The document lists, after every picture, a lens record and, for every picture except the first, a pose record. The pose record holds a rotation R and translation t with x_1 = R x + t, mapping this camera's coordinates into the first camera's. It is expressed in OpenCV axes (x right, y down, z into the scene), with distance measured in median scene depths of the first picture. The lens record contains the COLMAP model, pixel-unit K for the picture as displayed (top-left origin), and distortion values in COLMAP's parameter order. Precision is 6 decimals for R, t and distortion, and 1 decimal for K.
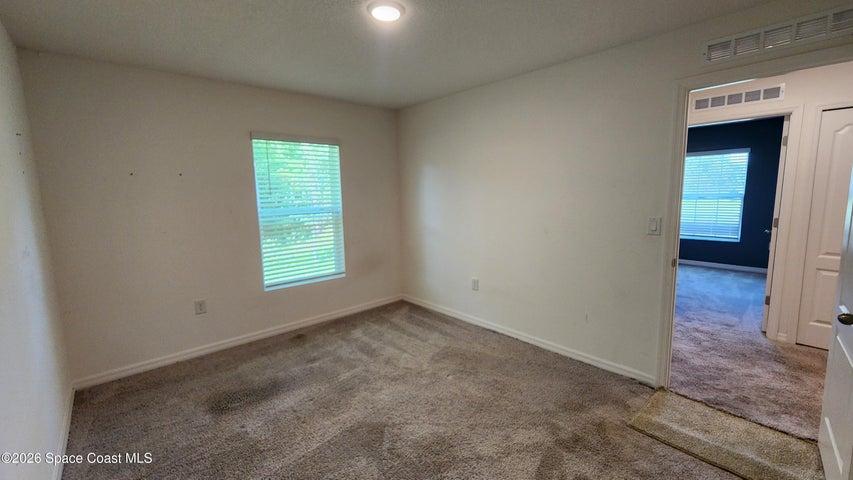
lens RADIAL K [[352.3, 0, 424.3], [0, 352.3, 236.7], [0, 0, 1]] dist [0.002577, 0.000519]
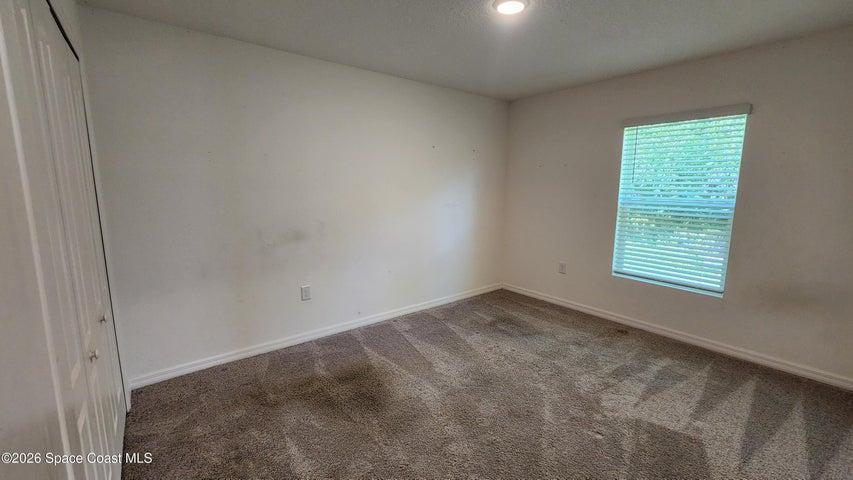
lens RADIAL K [[352.3, 0, 424.3], [0, 352.3, 236.7], [0, 0, 1]] dist [0.002577, 0.000519]
pose [[-0.074783, 0.164900, -0.983471, 0.605979], [-0.123814, 0.977066, 0.173240, -0.069217], [0.989483, 0.134723, -0.052652, 0.507873]]
